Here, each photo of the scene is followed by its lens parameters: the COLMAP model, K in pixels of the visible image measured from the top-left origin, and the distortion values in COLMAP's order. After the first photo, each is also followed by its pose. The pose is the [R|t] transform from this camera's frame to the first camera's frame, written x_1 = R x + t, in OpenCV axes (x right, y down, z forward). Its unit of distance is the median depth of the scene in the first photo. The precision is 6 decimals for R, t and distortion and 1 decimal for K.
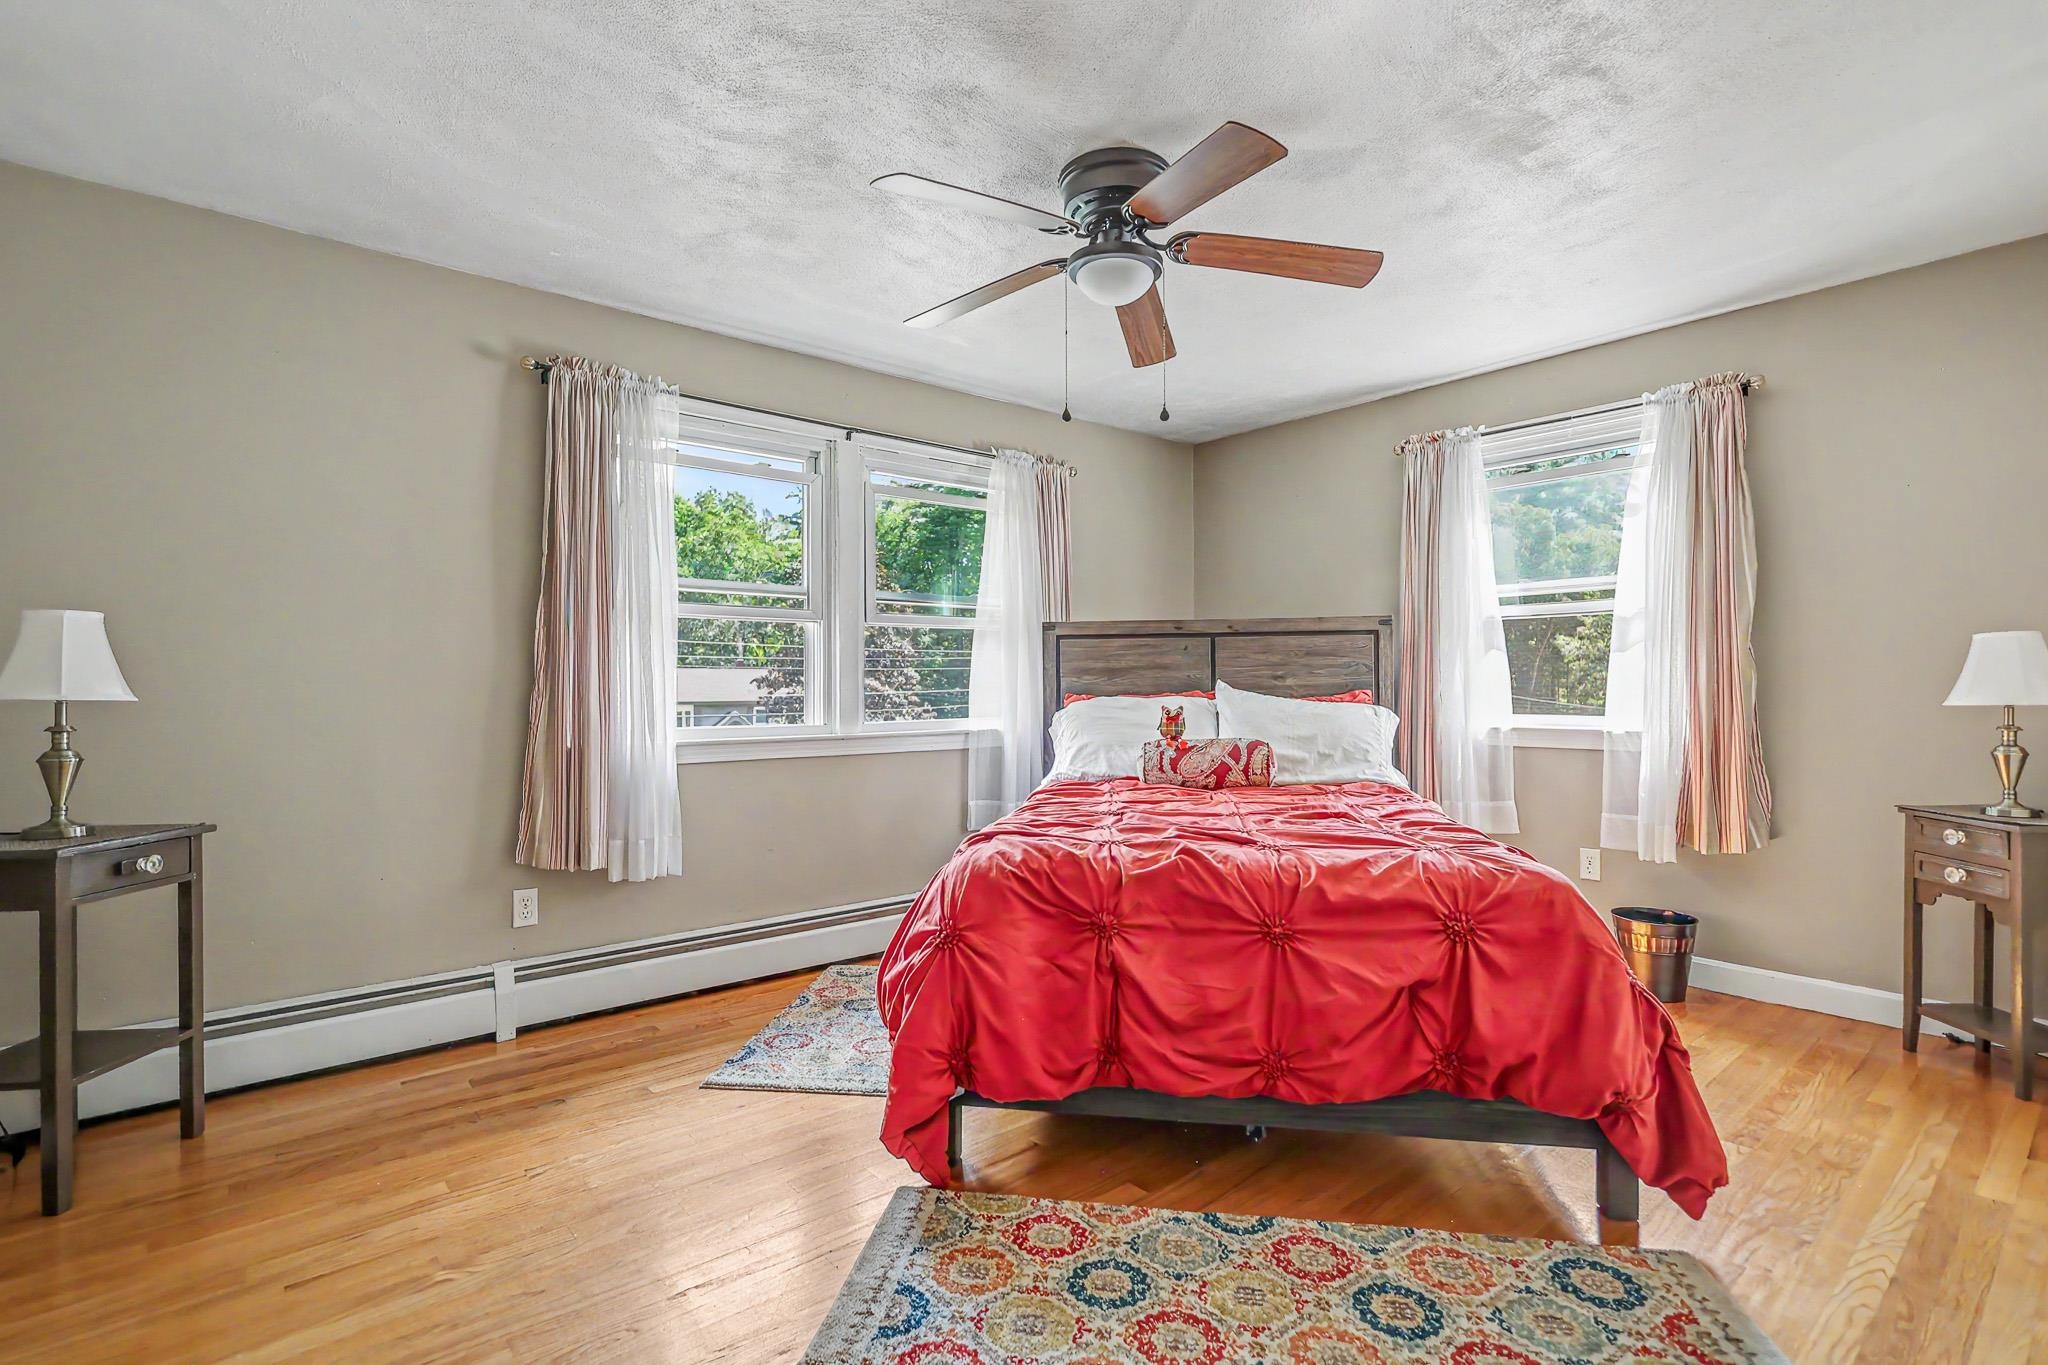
lens RADIAL K [[999.4, 0, 1027.5], [0, 999.4, 687.6], [0, 0, 1]] dist [-0.002160, -0.000825]
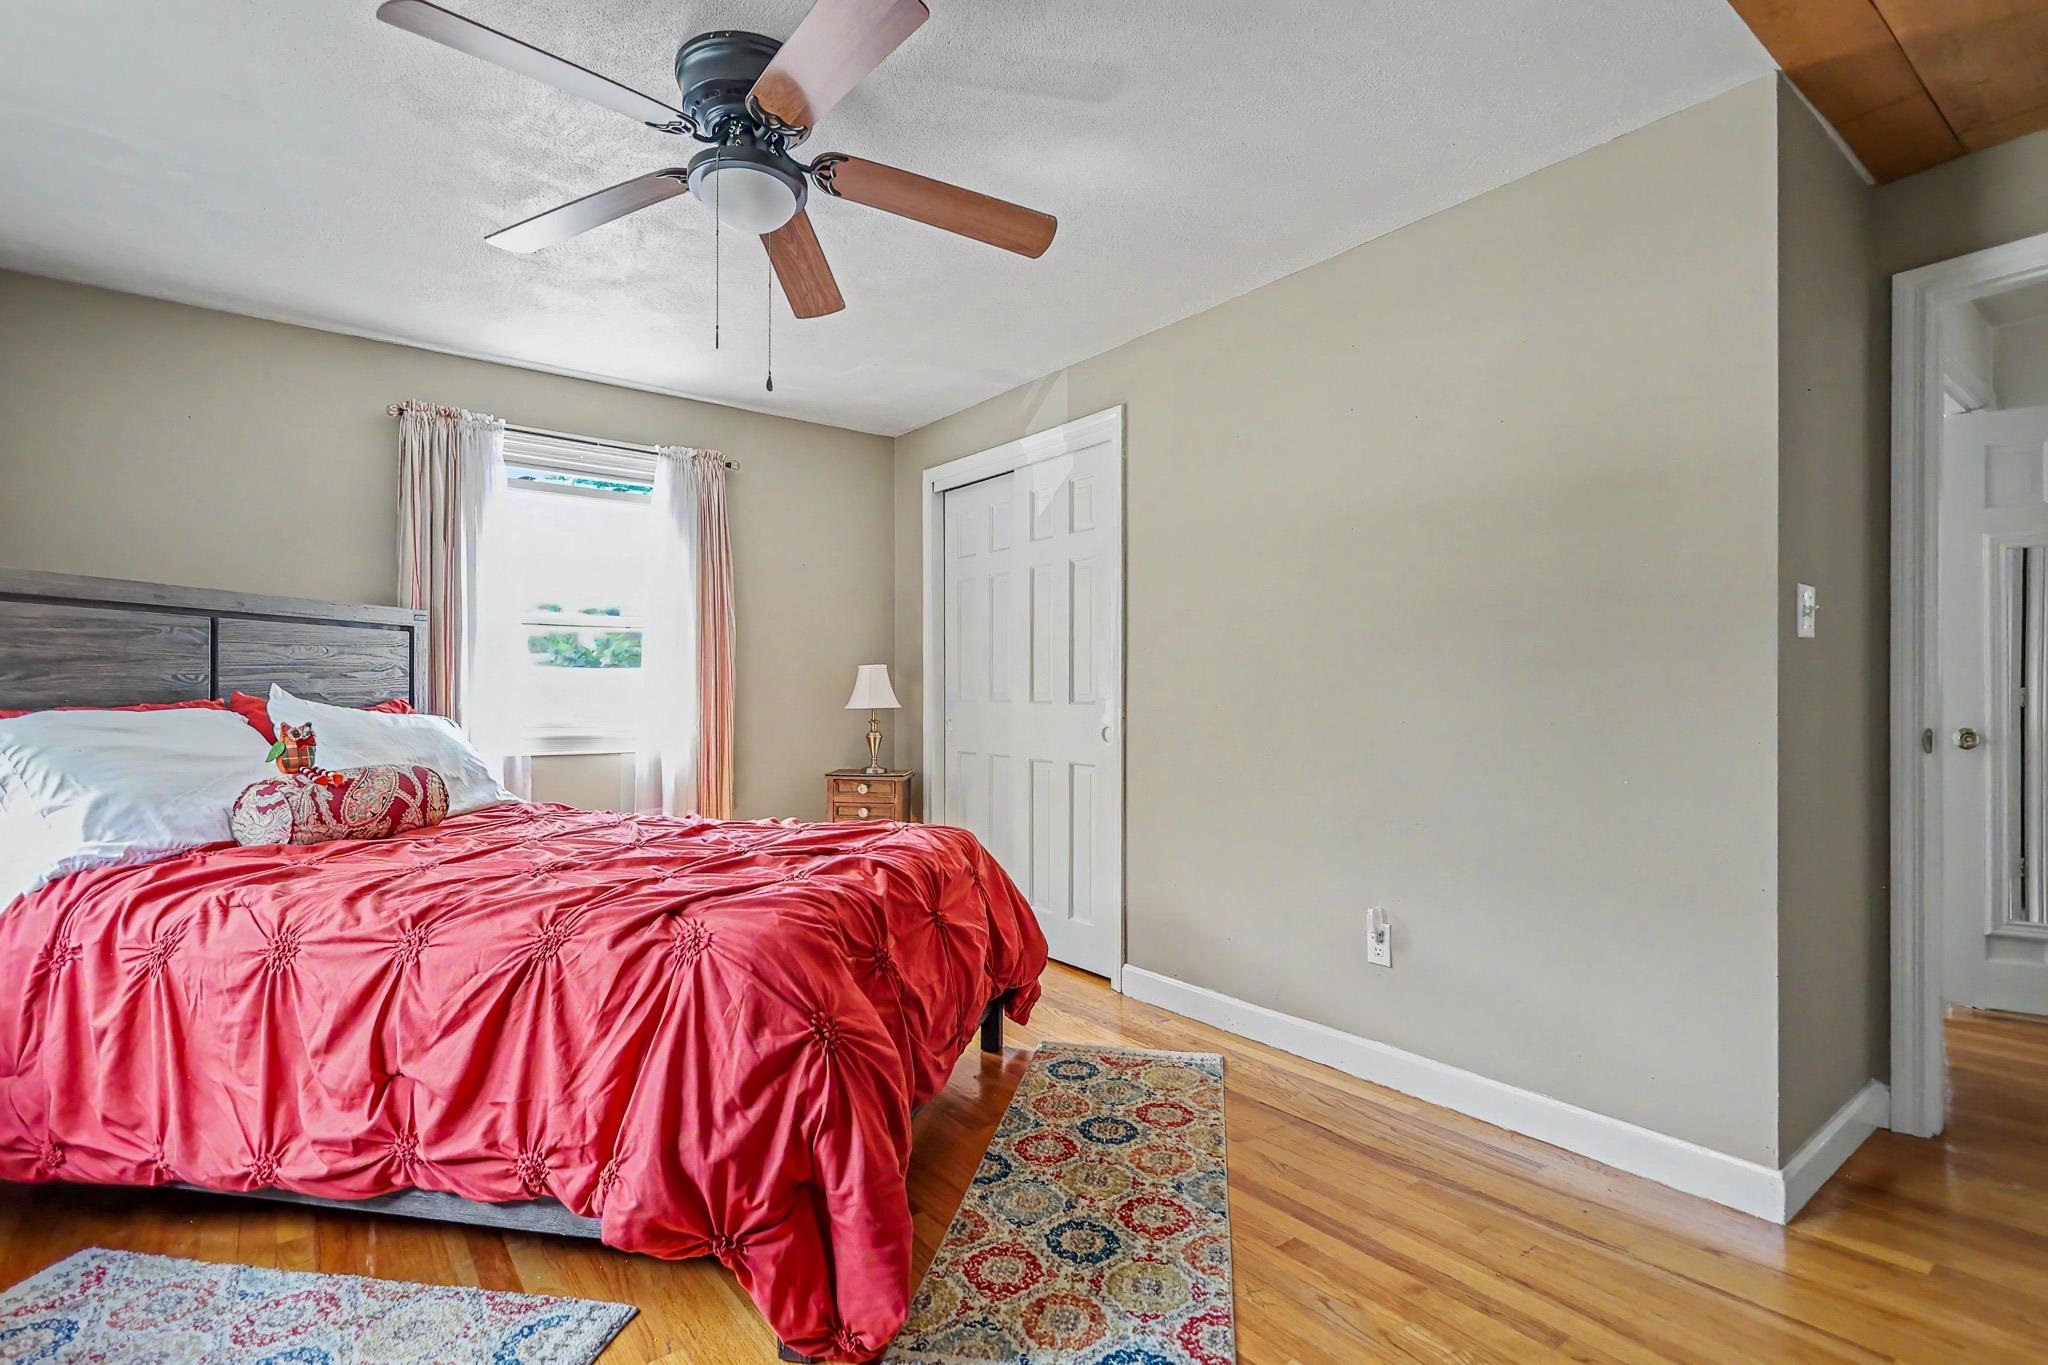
lens RADIAL K [[999.4, 0, 1027.5], [0, 999.4, 687.6], [0, 0, 1]] dist [-0.002160, -0.000825]
pose [[0.000802, 0.013205, 0.999912, -0.562664], [0.001425, 0.999912, -0.013206, 0.005277], [-0.999999, 0.001436, 0.000783, 0.587859]]
